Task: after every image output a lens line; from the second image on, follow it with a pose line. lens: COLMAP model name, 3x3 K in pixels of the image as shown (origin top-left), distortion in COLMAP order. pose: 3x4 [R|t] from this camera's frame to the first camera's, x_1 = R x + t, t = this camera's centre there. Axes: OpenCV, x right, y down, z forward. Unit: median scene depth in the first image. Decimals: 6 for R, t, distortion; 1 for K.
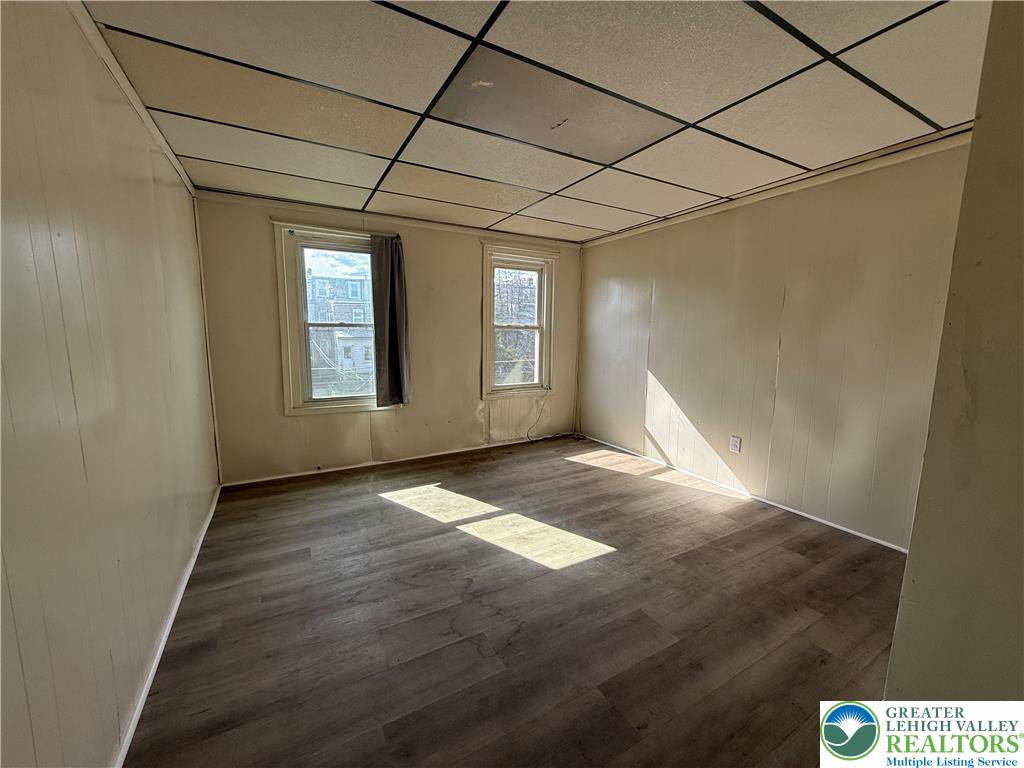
lens RADIAL K [[406.5, 0, 511.1], [0, 406.5, 382.1], [0, 0, 1]] dist [0.008332, 0.000275]
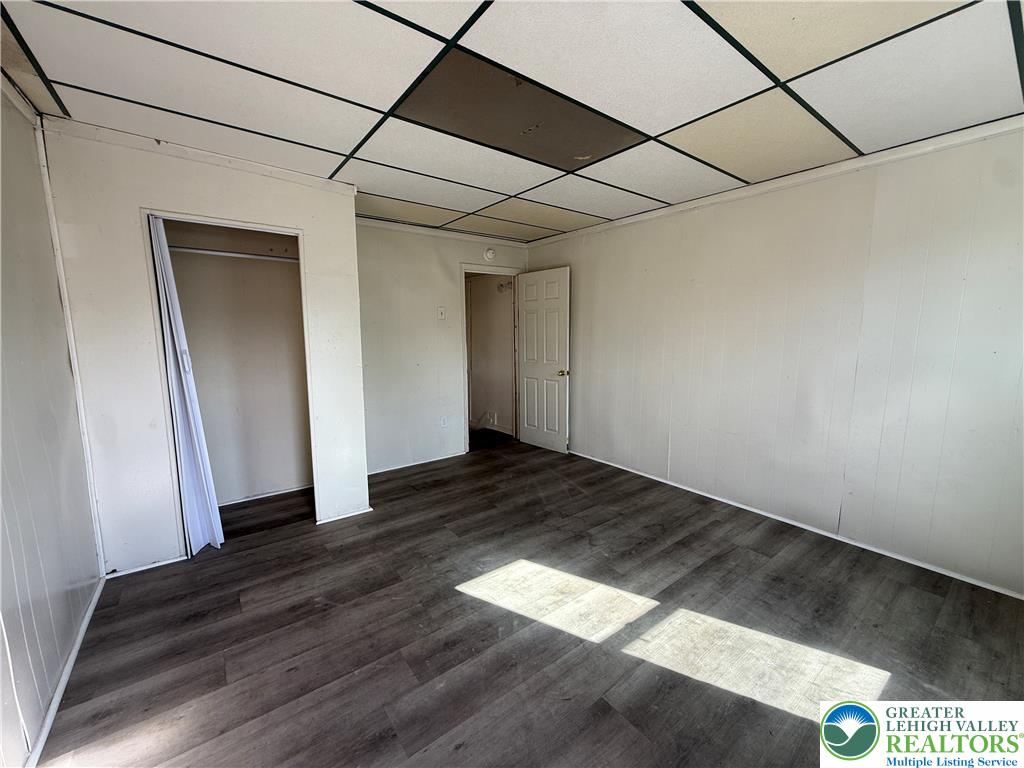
lens RADIAL K [[406.5, 0, 511.8], [0, 406.5, 381.7], [0, 0, 1]] dist [0.008332, 0.000275]
pose [[-0.991388, 0.014010, -0.130204, 0.251365], [-0.020168, 0.966065, 0.257510, -0.248410], [0.129394, 0.257918, -0.957463, 1.771676]]
